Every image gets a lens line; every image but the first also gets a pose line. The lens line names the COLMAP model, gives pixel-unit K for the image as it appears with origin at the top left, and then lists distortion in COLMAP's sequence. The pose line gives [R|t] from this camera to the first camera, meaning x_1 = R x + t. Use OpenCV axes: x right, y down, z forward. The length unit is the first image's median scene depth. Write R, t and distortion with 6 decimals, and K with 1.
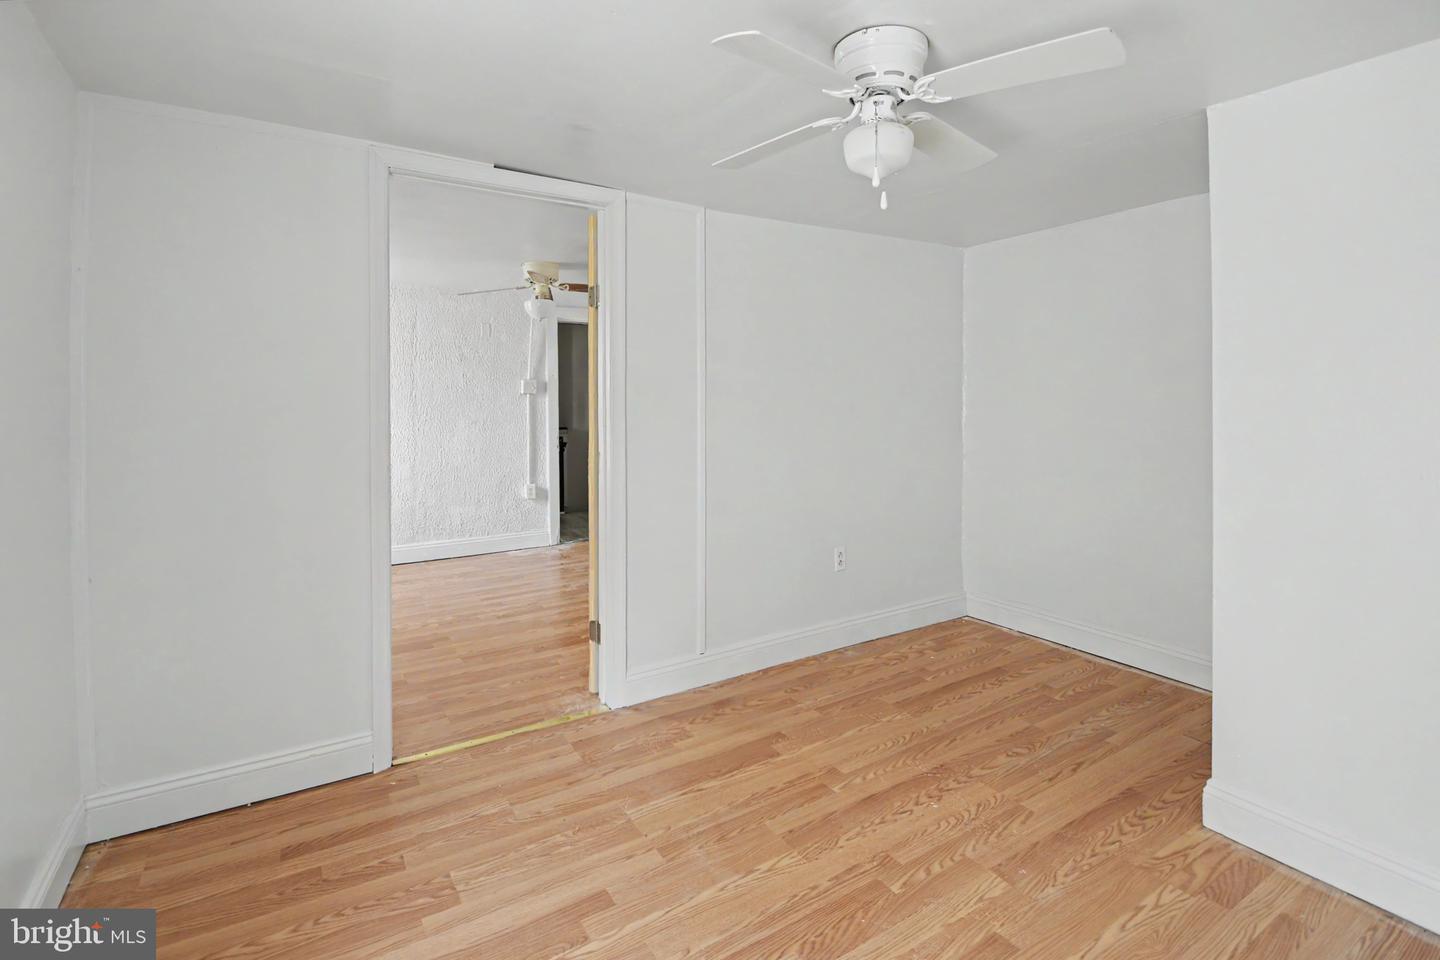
lens RADIAL K [[665.0, 0, 705.1], [0, 665.0, 441.9], [0, 0, 1]] dist [-0.001351, -0.001443]
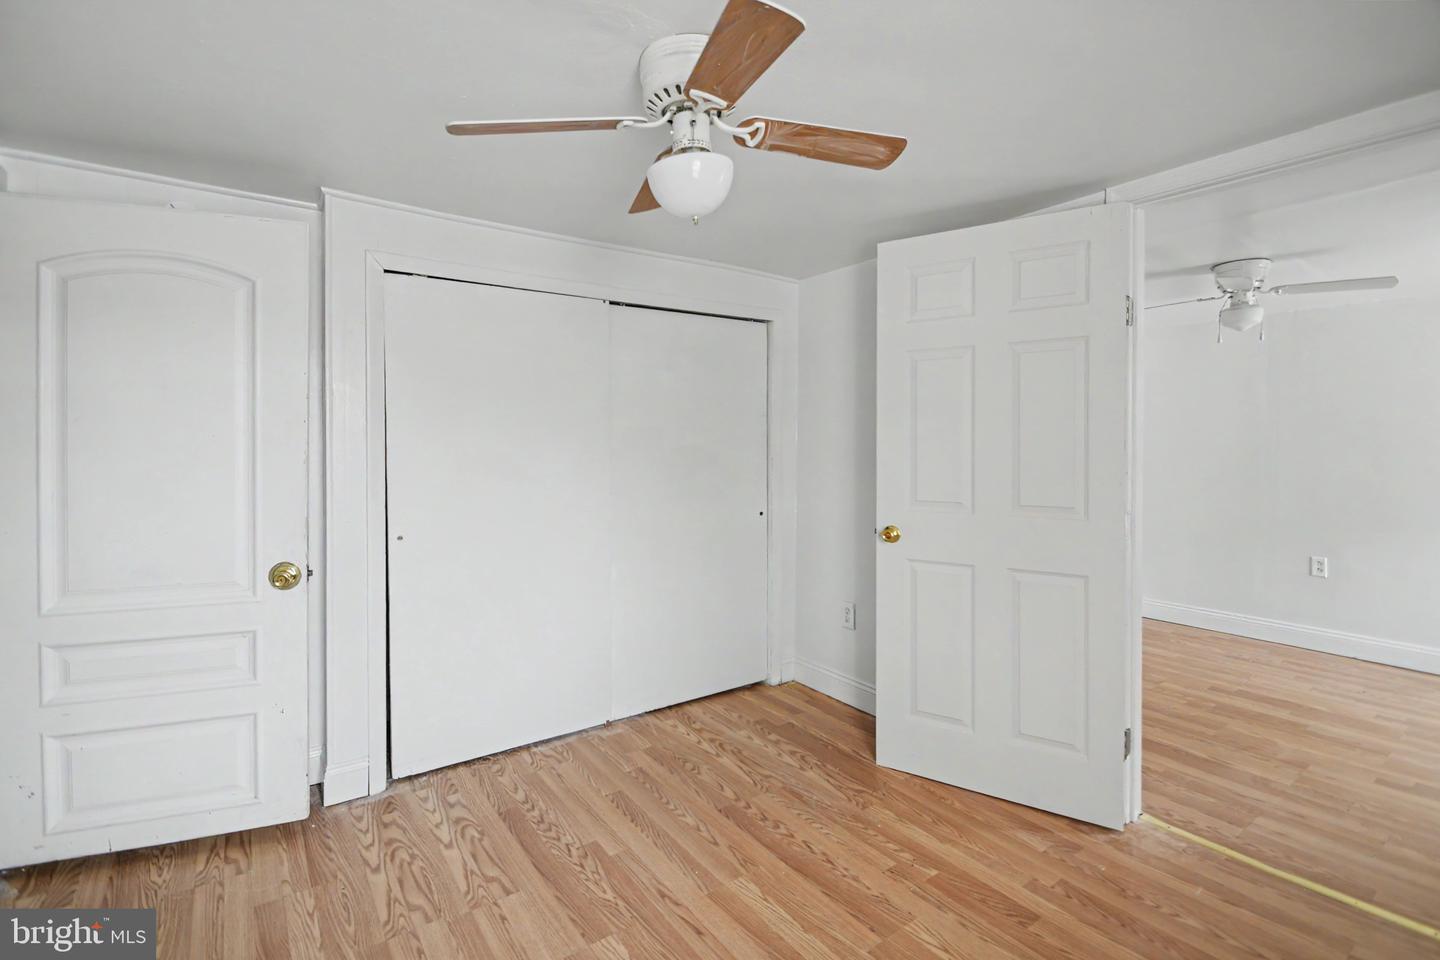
lens RADIAL K [[665.0, 0, 705.1], [0, 665.0, 441.9], [0, 0, 1]] dist [-0.001351, -0.001443]
pose [[-0.061598, -0.002060, 0.998099, -1.056984], [0.055344, 0.998452, 0.005476, -0.120070], [-0.996566, 0.055576, -0.061388, 1.752880]]
